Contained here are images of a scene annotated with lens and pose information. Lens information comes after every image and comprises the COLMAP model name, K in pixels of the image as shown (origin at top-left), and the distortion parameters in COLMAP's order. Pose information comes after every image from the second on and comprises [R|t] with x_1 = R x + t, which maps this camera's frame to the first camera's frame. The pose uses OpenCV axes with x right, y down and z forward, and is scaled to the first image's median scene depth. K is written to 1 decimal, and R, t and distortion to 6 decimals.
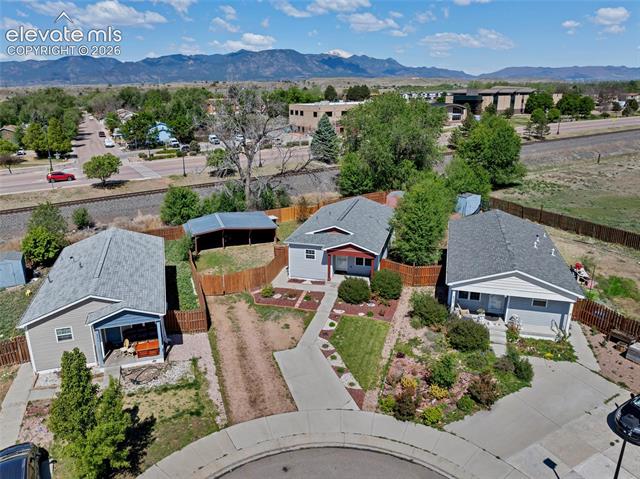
lens RADIAL K [[453.9, 0, 307.3], [0, 453.9, 239.8], [0, 0, 1]] dist [-0.041865, 0.002943]
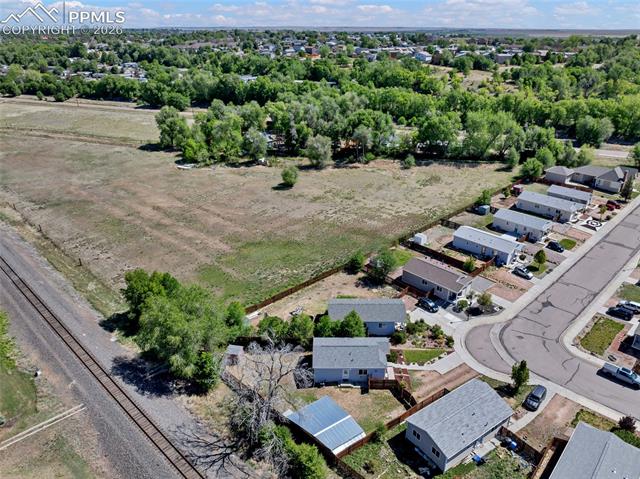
lens RADIAL K [[454.1, 0, 315.0], [0, 454.1, 239.2], [0, 0, 1]] dist [-0.041244, -0.002274]
pose [[-0.274301, -0.374559, 0.885700, -1.803201], [0.322637, 0.831797, 0.451685, -1.740840], [-0.905905, 0.409657, -0.107316, 1.527272]]
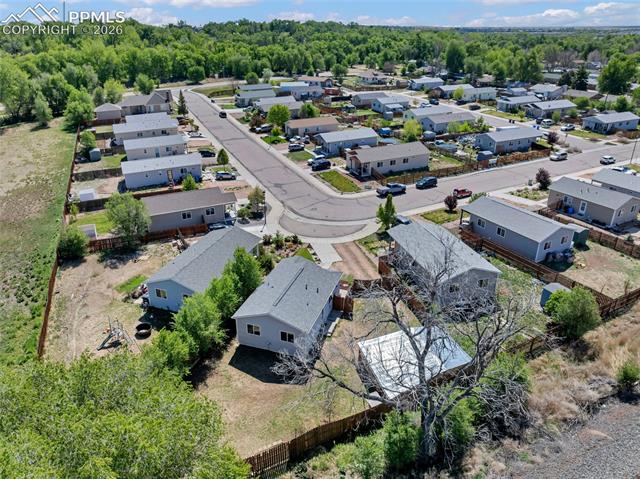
lens RADIAL K [[450.8, 0, 305.2], [0, 450.8, 239.4], [0, 0, 1]] dist [-0.040938, 0.001517]
pose [[-0.997478, 0.014796, 0.069419, -0.041786], [0.058729, 0.721292, 0.690137, -1.255603], [-0.039860, 0.692473, -0.720341, 2.342719]]
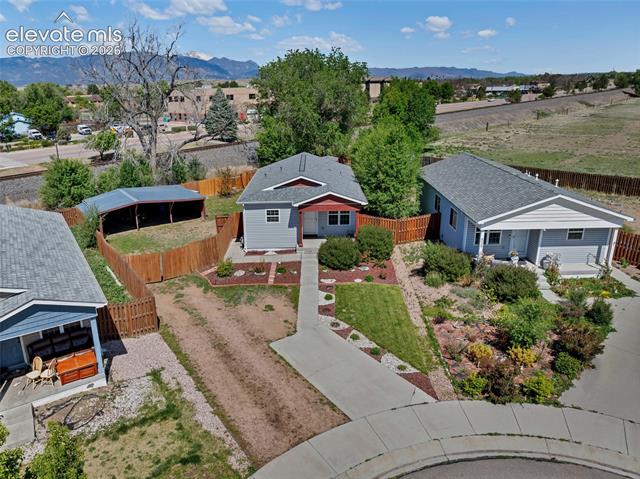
lens RADIAL K [[451.2, 0, 300.9], [0, 451.2, 231.2], [0, 0, 1]] dist [-0.045893, 0.006050]
pose [[0.962661, -0.091764, 0.254683, -0.174137], [0.096590, 0.995303, -0.006481, 0.081128], [-0.252892, 0.030839, 0.967003, 0.298072]]
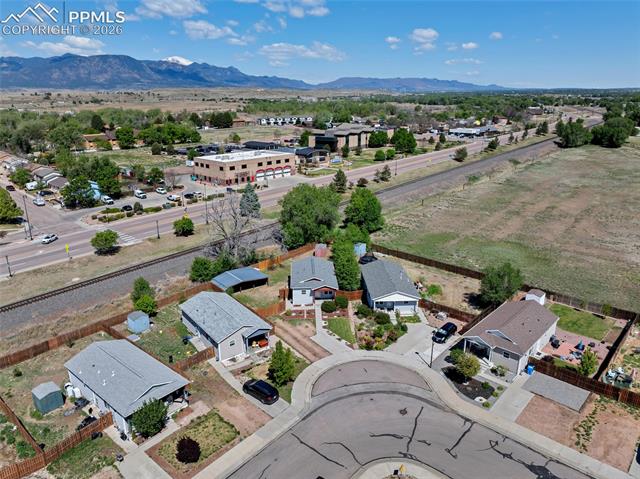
lens RADIAL K [[453.2, 0, 320.0], [0, 453.2, 239.5], [0, 0, 1]] dist [-0.039604, -0.000435]
pose [[0.939067, -0.087735, 0.332348, -0.713152], [0.093916, 0.995577, -0.002547, -0.235080], [-0.330655, 0.033604, 0.943153, -1.188977]]
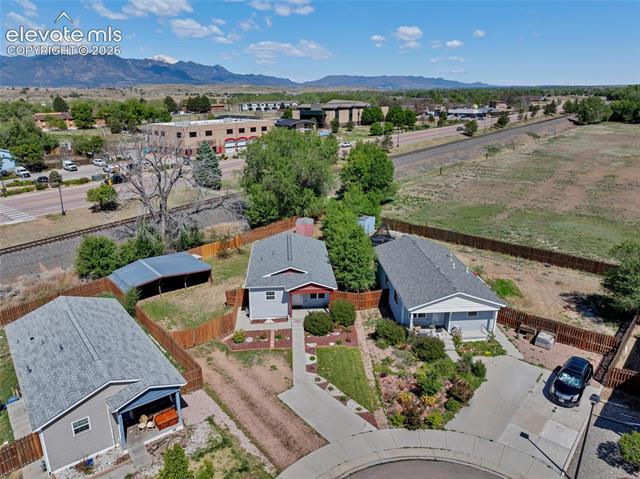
lens RADIAL K [[454.1, 0, 315.0], [0, 454.1, 239.2], [0, 0, 1]] dist [-0.041244, -0.002274]
pose [[0.932761, -0.097712, 0.347002, -0.308376], [0.102980, 0.994678, 0.003274, -0.112534], [-0.345475, 0.032681, 0.937859, -0.064051]]
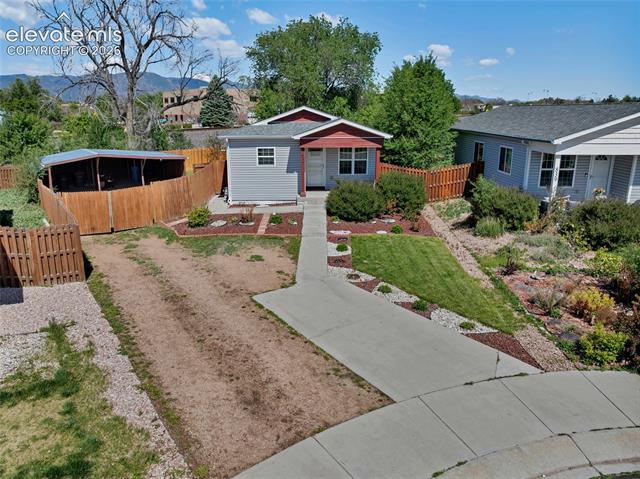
lens RADIAL K [[456.8, 0, 311.2], [0, 456.8, 237.7], [0, 0, 1]] dist [-0.042390, 0.003110]
pose [[0.958613, -0.067191, 0.276672, -0.129399], [0.082429, 0.995634, -0.043805, 0.201046], [-0.272520, 0.064798, 0.959966, 0.515239]]
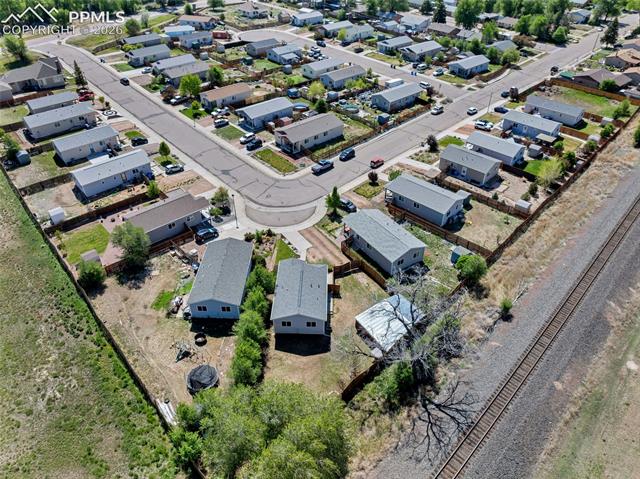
lens RADIAL K [[450.8, 0, 320.0], [0, 450.8, 239.5], [0, 0, 1]] dist [-0.039533, 0.000977]
pose [[-0.963004, 0.180511, -0.200097, 0.429152], [-0.065505, 0.563449, 0.823550, -2.042509], [0.261404, 0.806189, -0.530780, 2.359658]]
